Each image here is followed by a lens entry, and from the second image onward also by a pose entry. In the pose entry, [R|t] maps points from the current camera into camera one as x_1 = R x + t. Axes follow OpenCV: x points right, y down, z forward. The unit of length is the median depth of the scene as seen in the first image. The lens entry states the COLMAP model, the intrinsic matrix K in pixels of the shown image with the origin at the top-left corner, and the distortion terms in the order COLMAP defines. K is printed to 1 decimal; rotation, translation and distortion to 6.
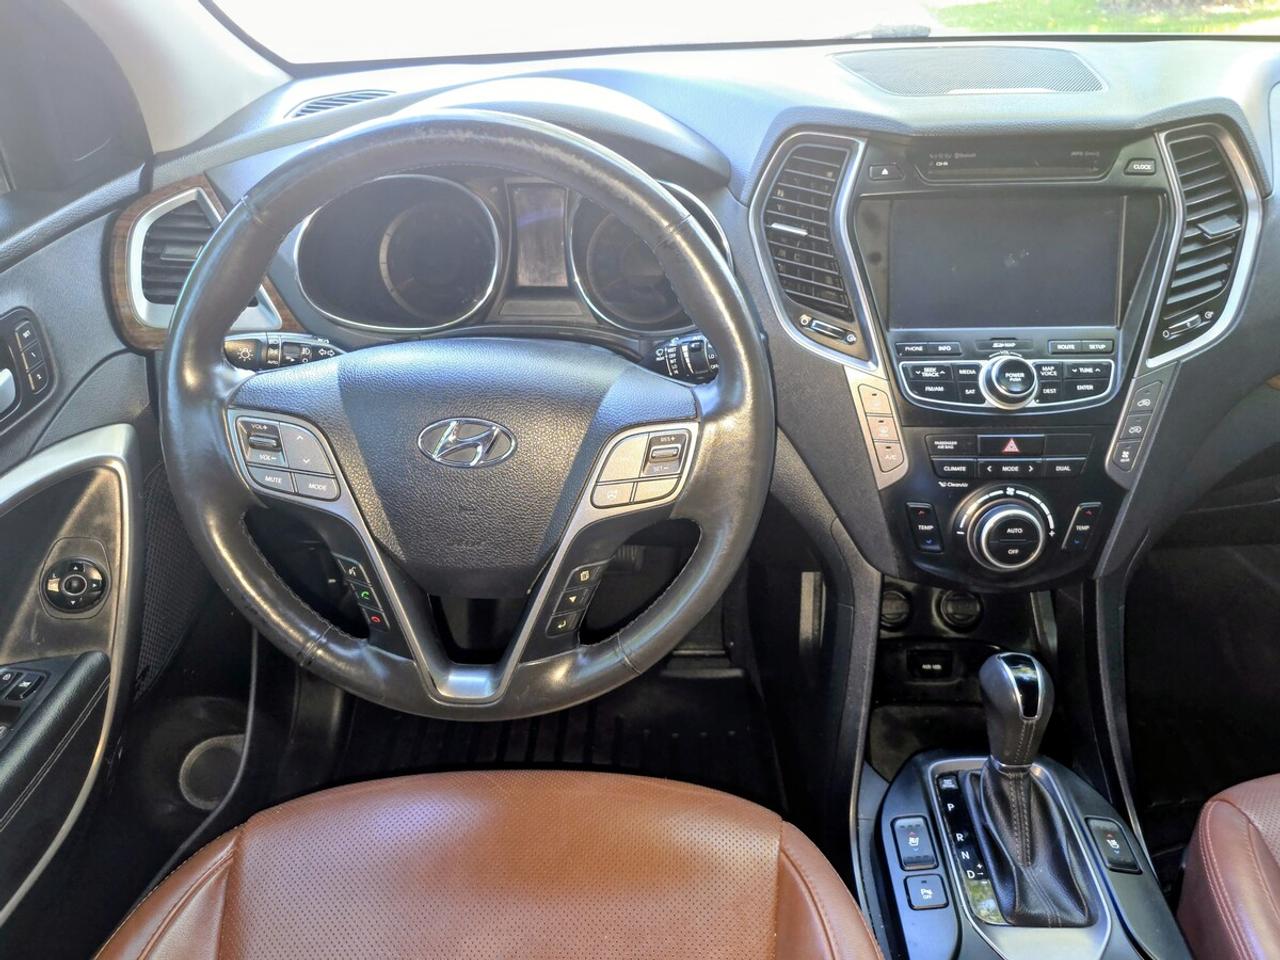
lens RADIAL K [[862.3, 0, 640.0], [0, 862.3, 480.0], [0, 0, 1]] dist [0.025607, -0.002352]
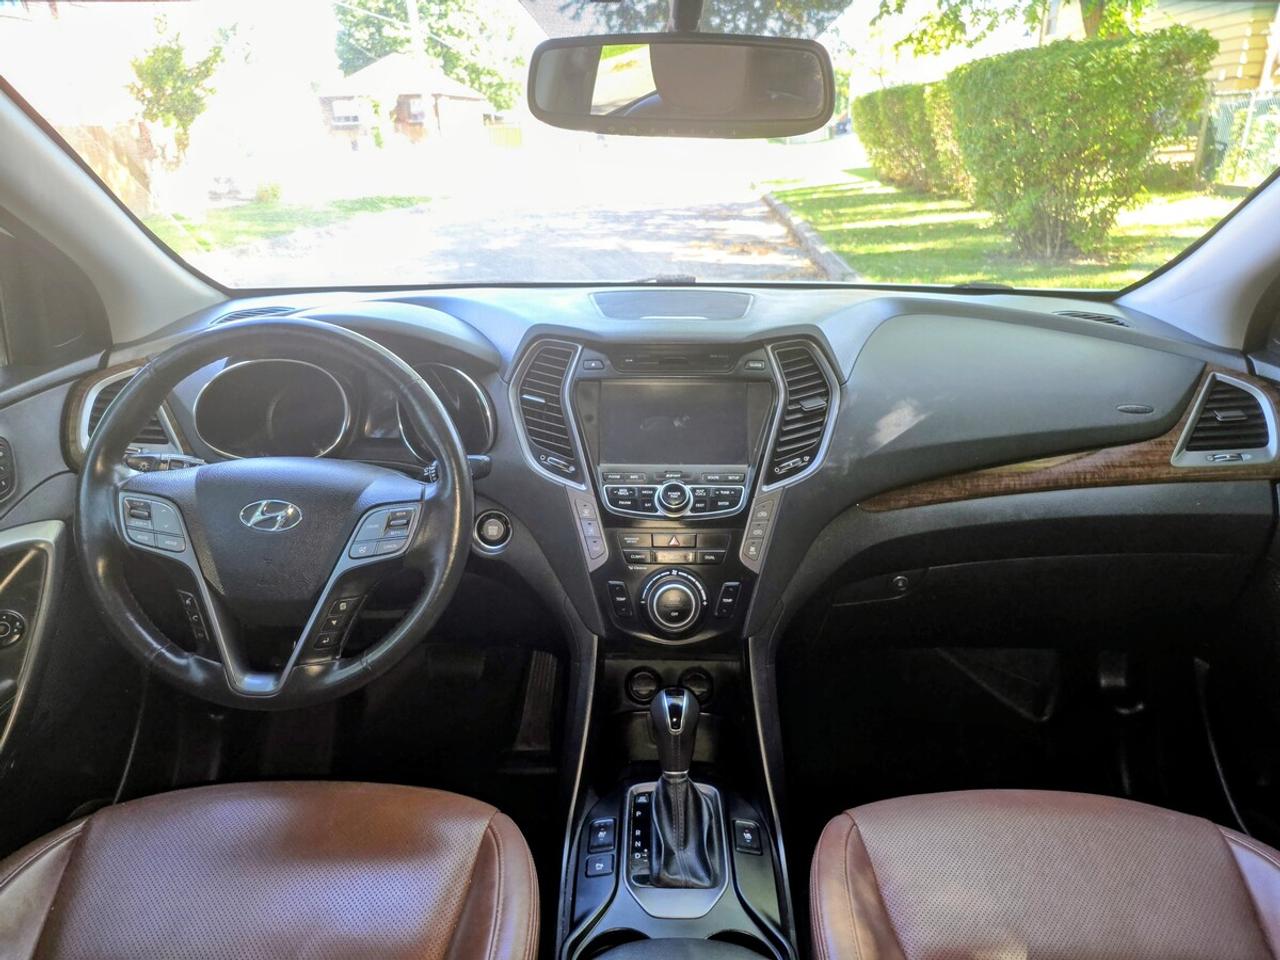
lens RADIAL K [[873.7, 0, 646.2], [0, 873.7, 478.2], [0, 0, 1]] dist [0.112434, -0.125040]
pose [[0.999762, 0.019059, 0.010611, 0.360993], [-0.015996, 0.971274, -0.237425, 0.208102], [-0.014831, 0.237199, 0.971348, -0.461572]]
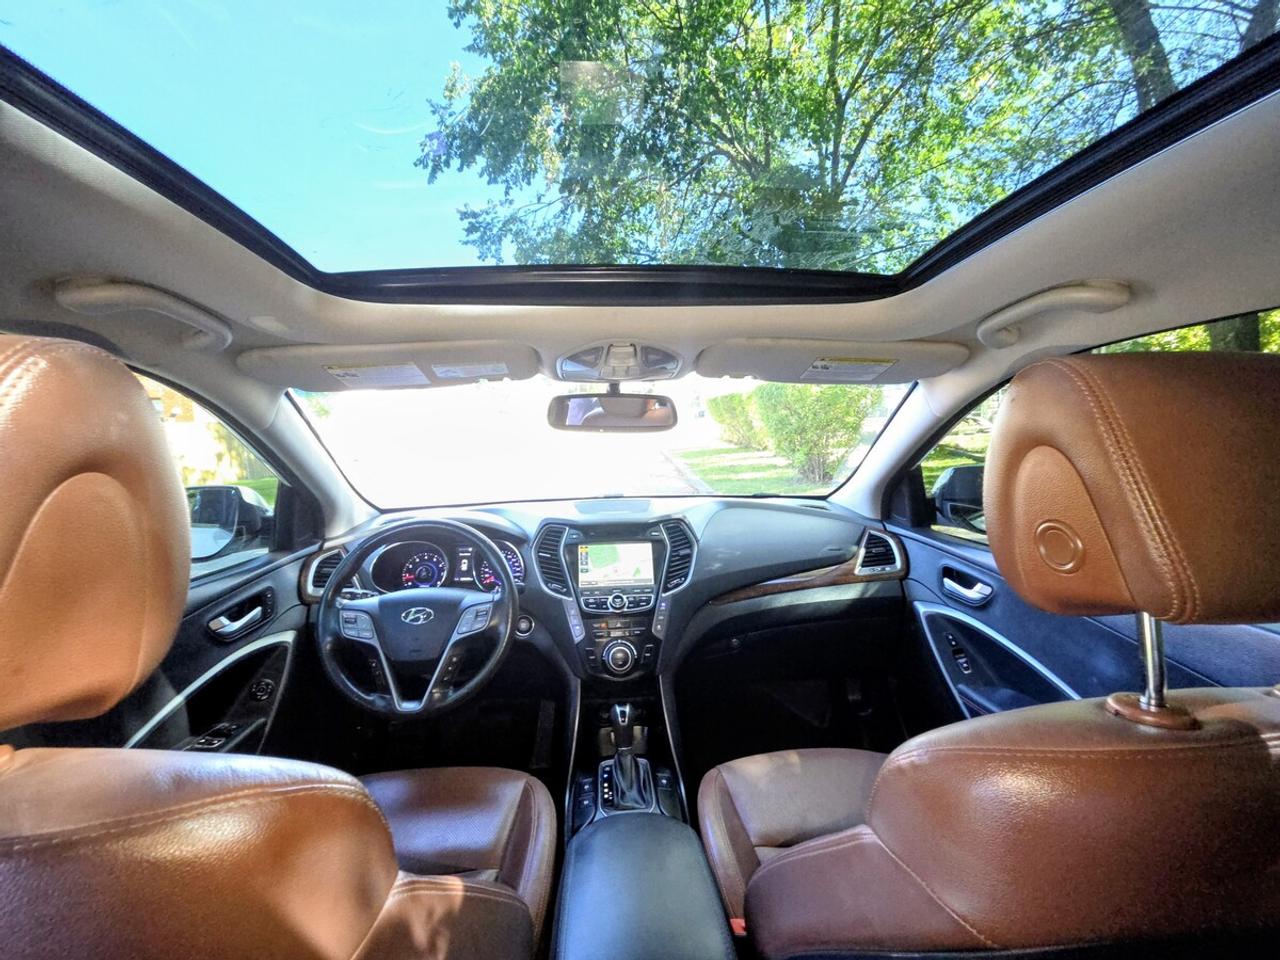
lens RADIAL K [[559.9, 0, 638.3], [0, 559.9, 470.2], [0, 0, 1]] dist [0.001078, -0.000037]
pose [[0.996061, -0.009186, 0.088193, 0.332086], [0.051492, 0.869651, -0.490974, 0.426175], [-0.072187, 0.493581, 0.866699, -0.854731]]
